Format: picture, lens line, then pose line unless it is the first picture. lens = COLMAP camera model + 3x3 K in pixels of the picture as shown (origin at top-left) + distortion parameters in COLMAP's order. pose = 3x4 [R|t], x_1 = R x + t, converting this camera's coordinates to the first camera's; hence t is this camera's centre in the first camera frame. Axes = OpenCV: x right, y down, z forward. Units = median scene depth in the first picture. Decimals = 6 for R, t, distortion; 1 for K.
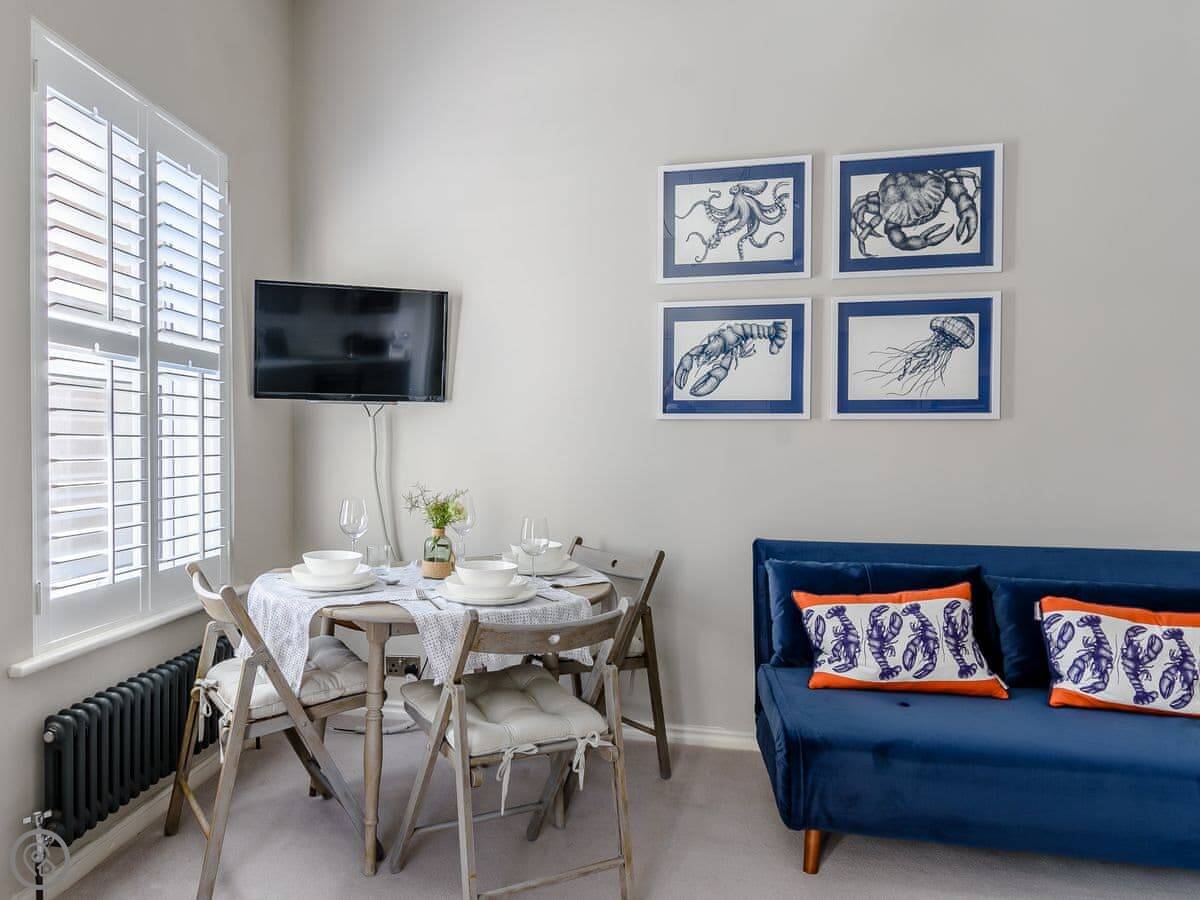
lens RADIAL K [[486.8, 0, 603.0], [0, 486.8, 449.1], [0, 0, 1]] dist [0.000022, 0.000104]
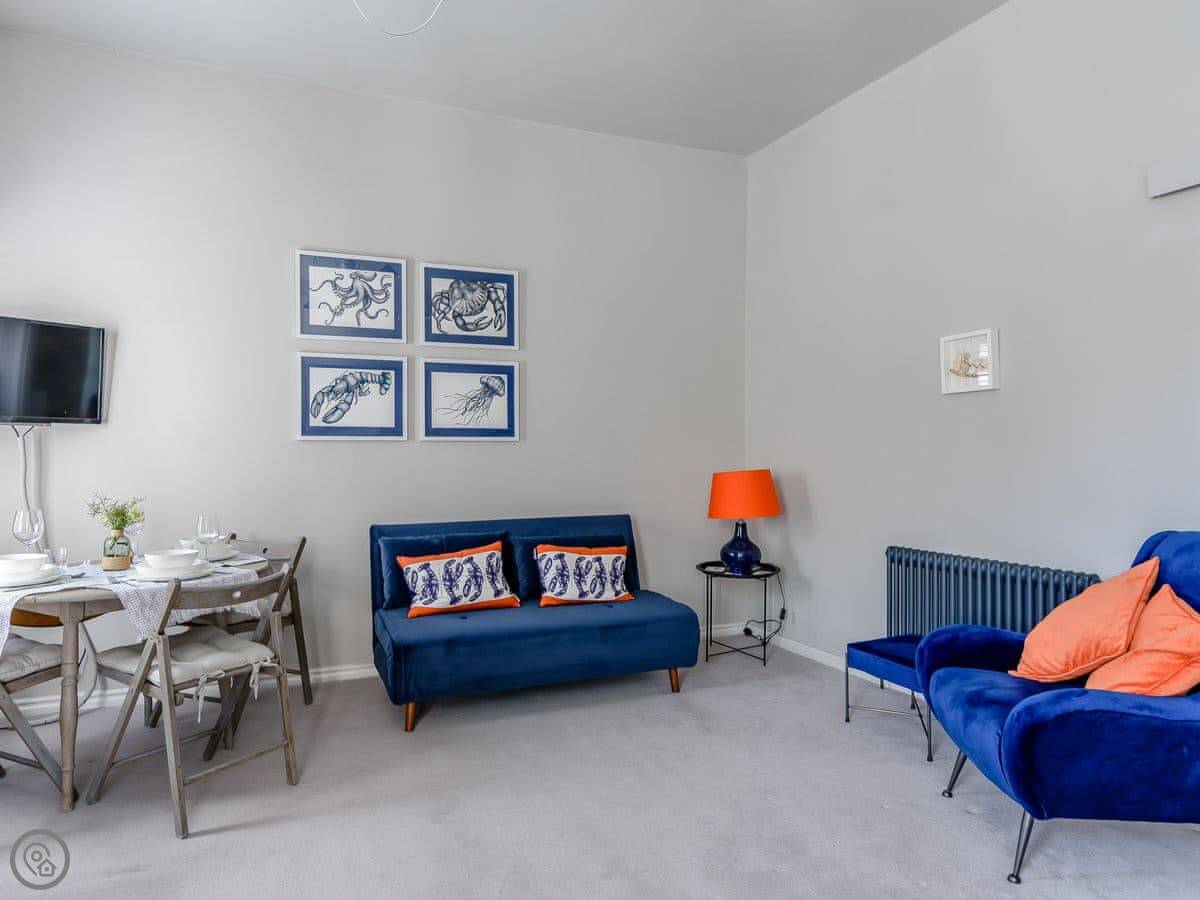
lens RADIAL K [[827.3, 0, 600.5], [0, 827.3, 454.1], [0, 0, 1]] dist [0.004134, 0.002491]
pose [[0.828566, -0.009171, 0.559816, -0.504413], [0.013833, 0.999896, -0.004094, -0.002501], [-0.559720, 0.011136, 0.828607, -1.437522]]
